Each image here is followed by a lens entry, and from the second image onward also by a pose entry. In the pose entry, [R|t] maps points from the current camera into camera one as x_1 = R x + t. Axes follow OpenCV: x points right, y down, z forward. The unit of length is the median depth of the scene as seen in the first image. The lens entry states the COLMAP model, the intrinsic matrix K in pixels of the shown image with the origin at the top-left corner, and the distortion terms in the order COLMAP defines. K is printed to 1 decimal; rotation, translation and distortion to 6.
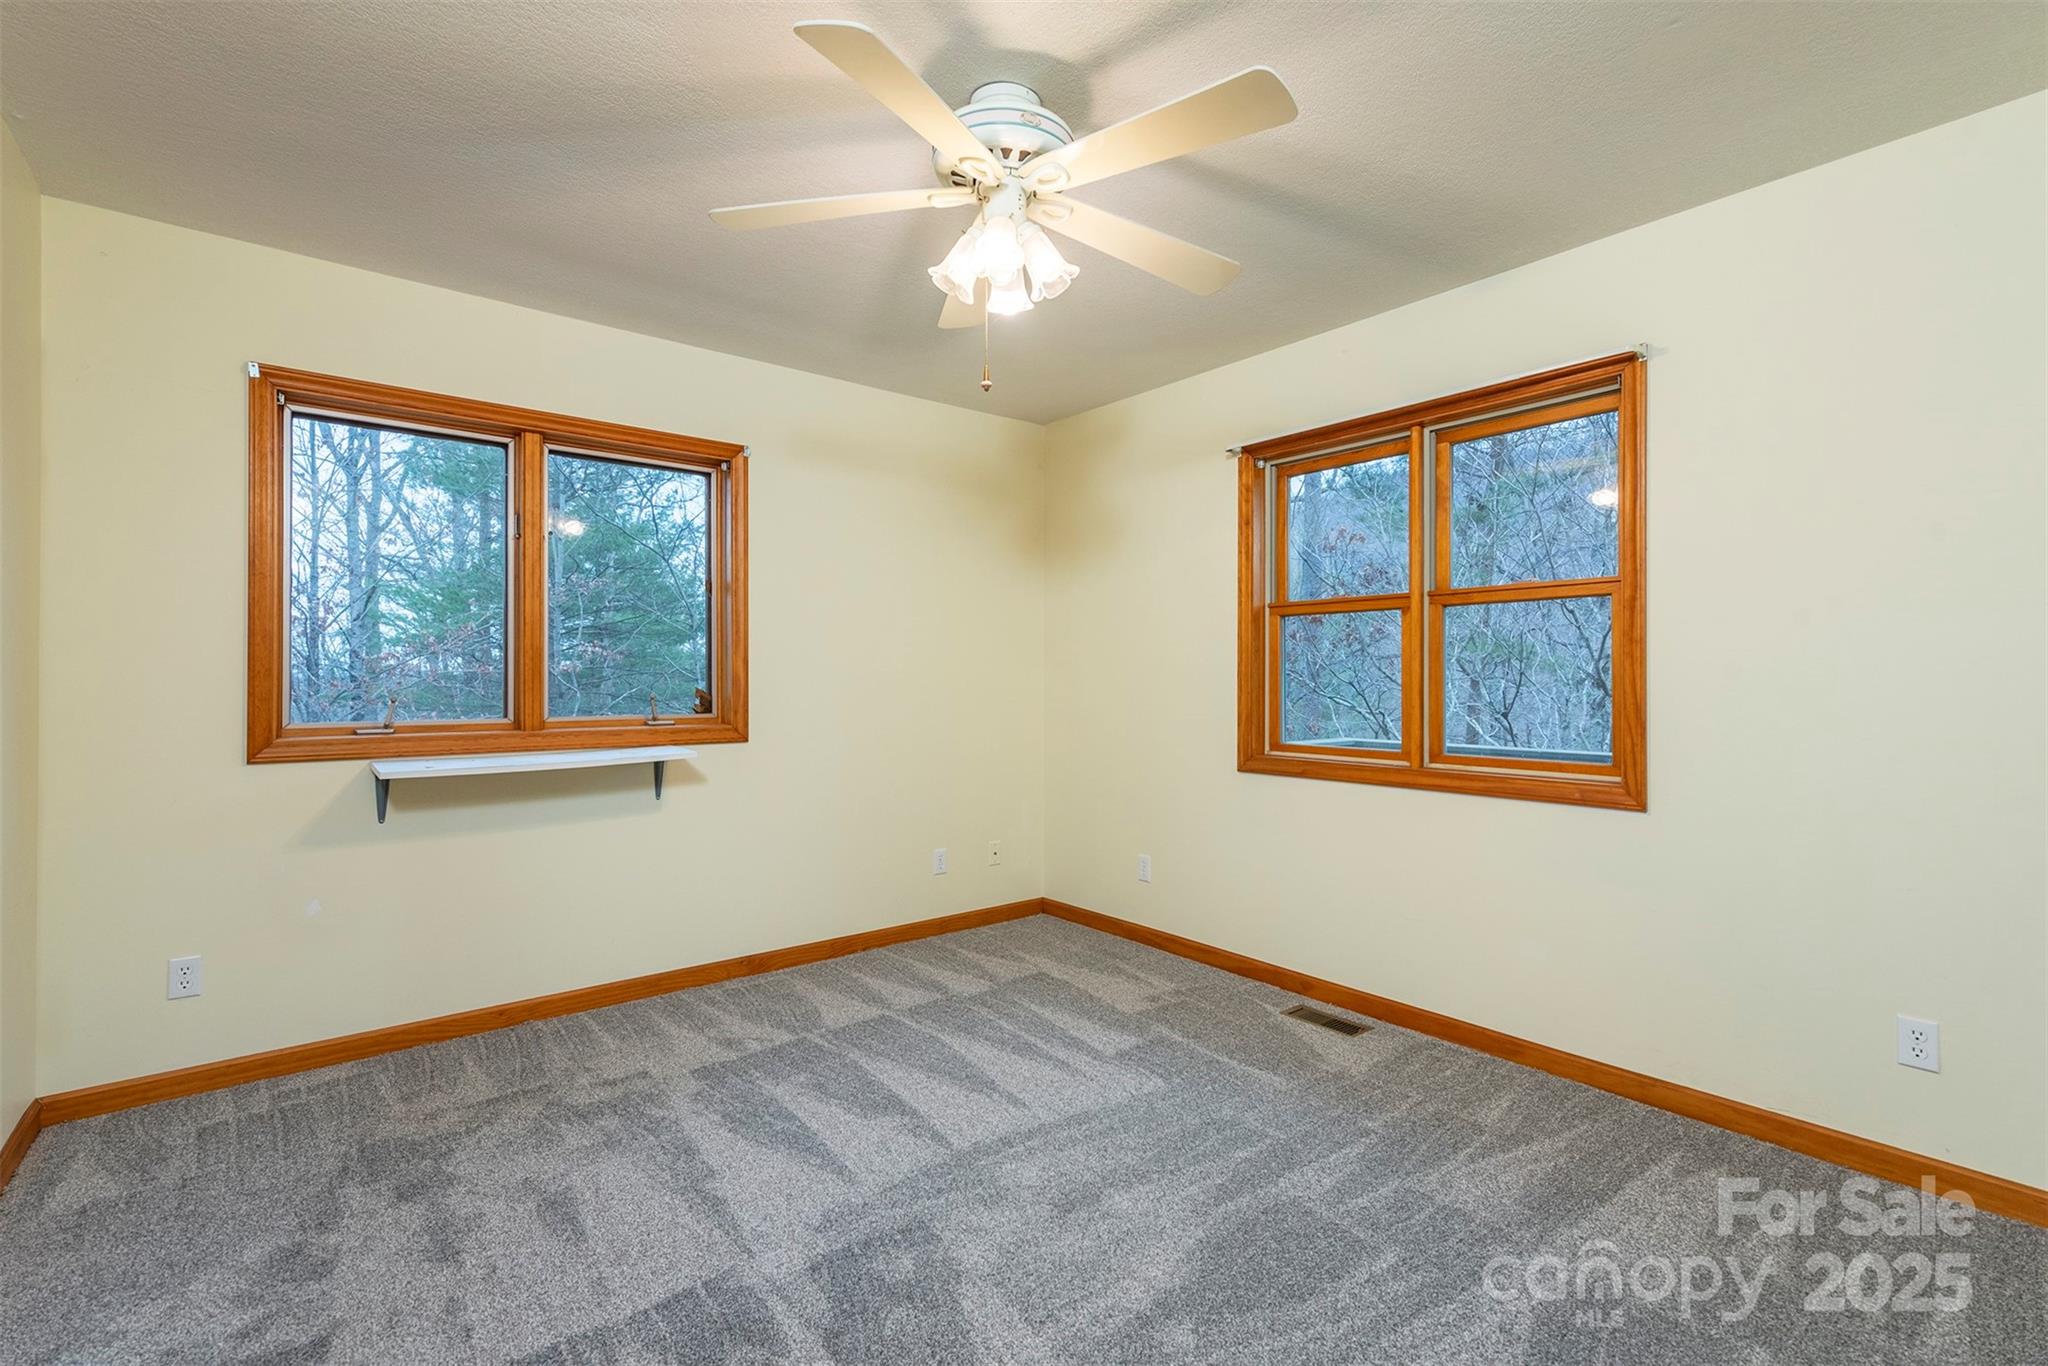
lens RADIAL K [[882.1, 0, 1025.2], [0, 882.1, 673.8], [0, 0, 1]] dist [0.018262, -0.010017]
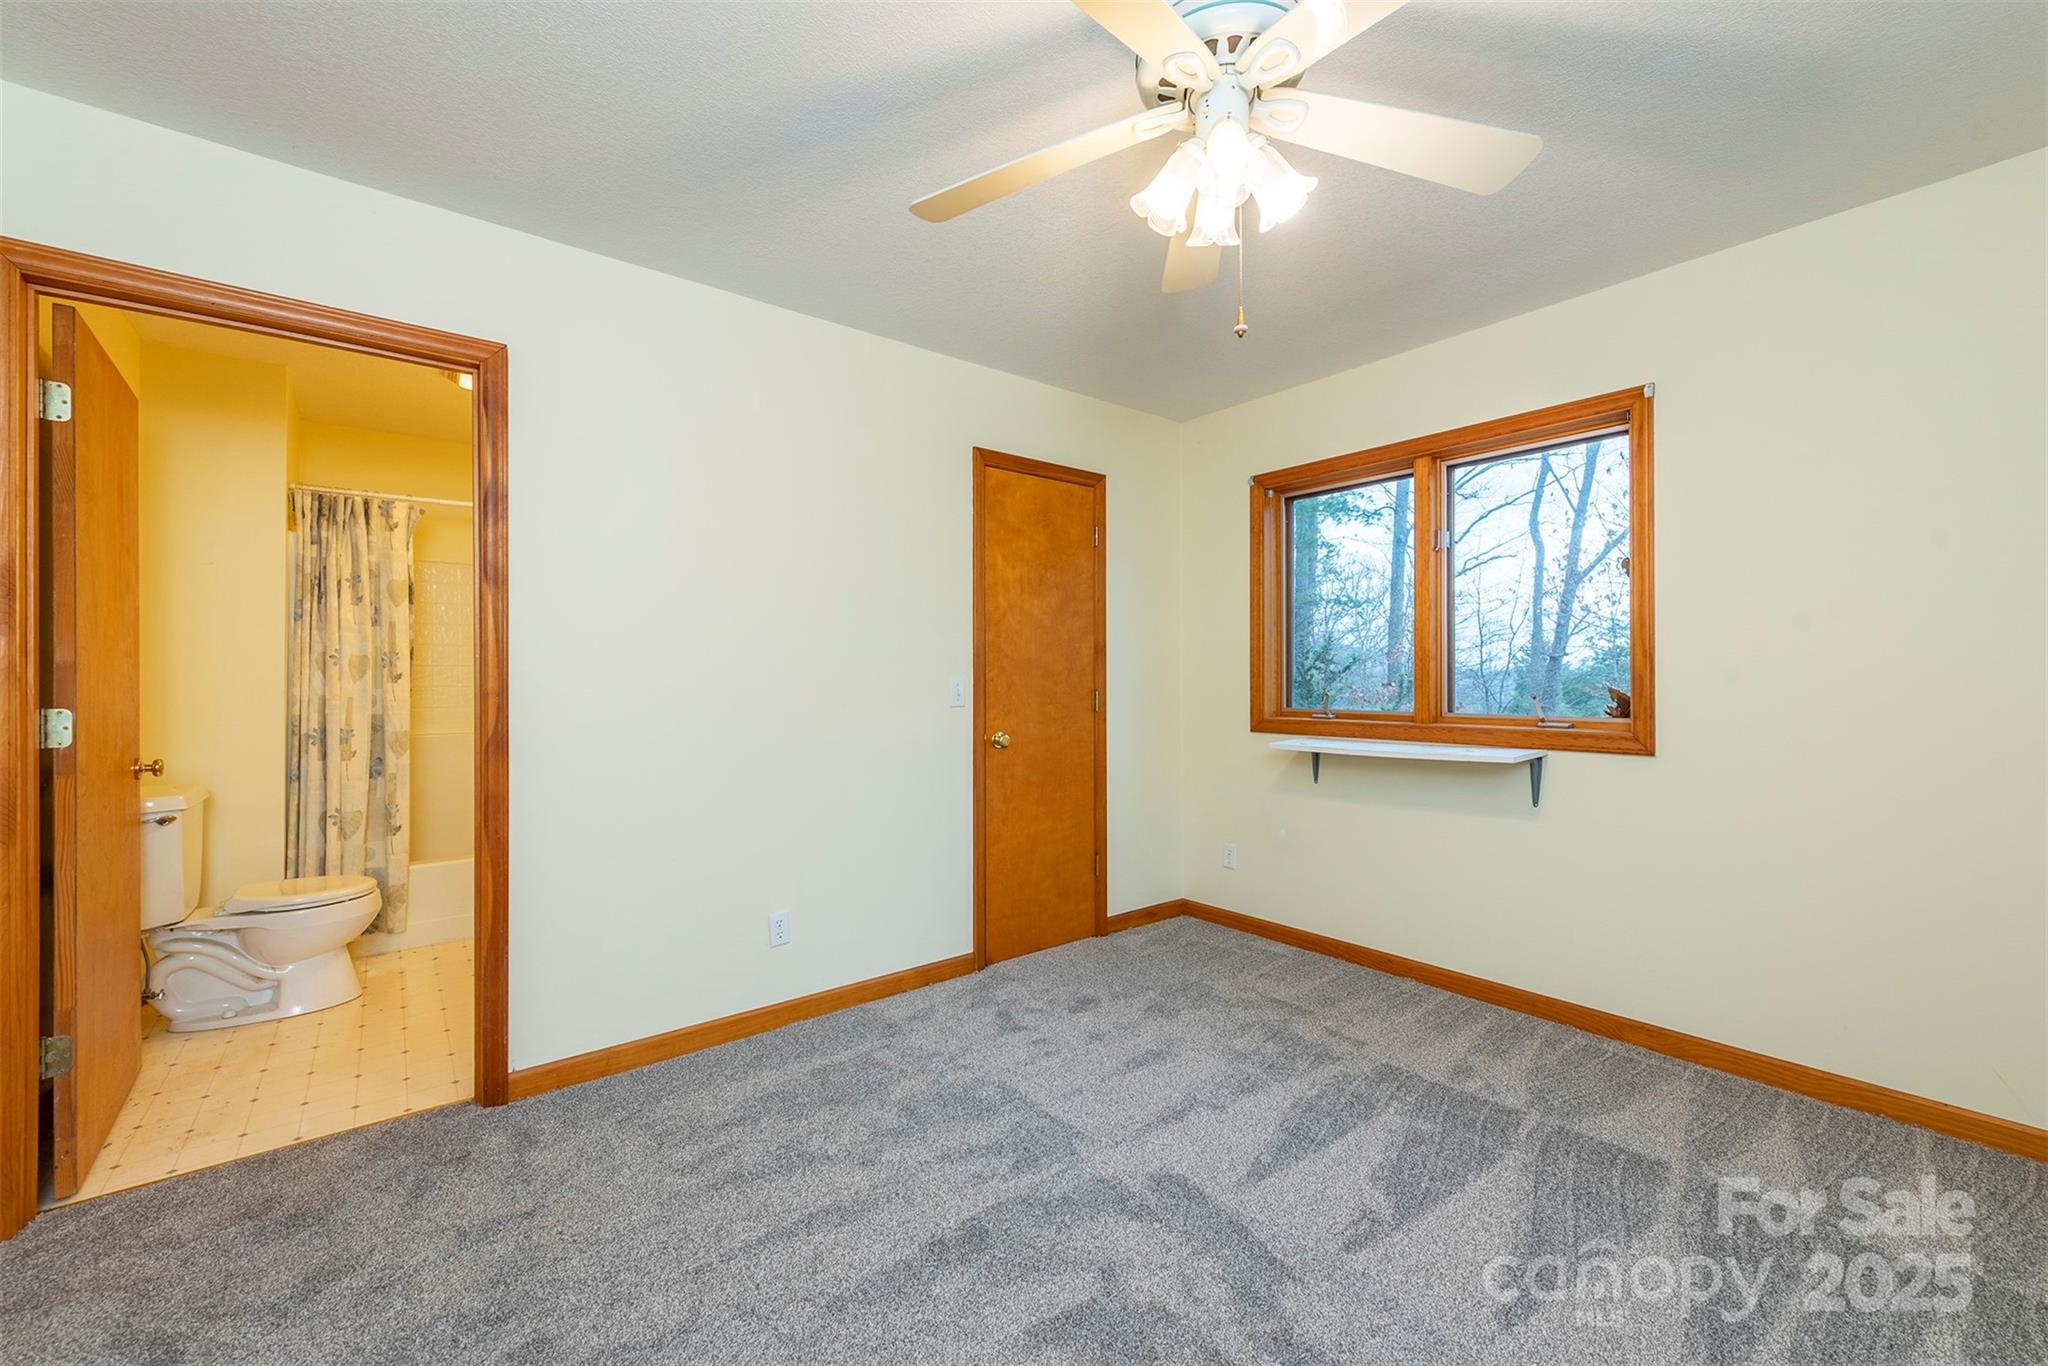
lens RADIAL K [[798.8, 0, 1024.0], [0, 798.8, 683.0], [0, 0, 1]] dist [0.000226, -0.000063]
pose [[0.011202, 0.004928, -0.999925, 0.531925], [0.010226, 0.999935, 0.005042, 0.002748], [0.999885, -0.010281, 0.011151, 0.579204]]
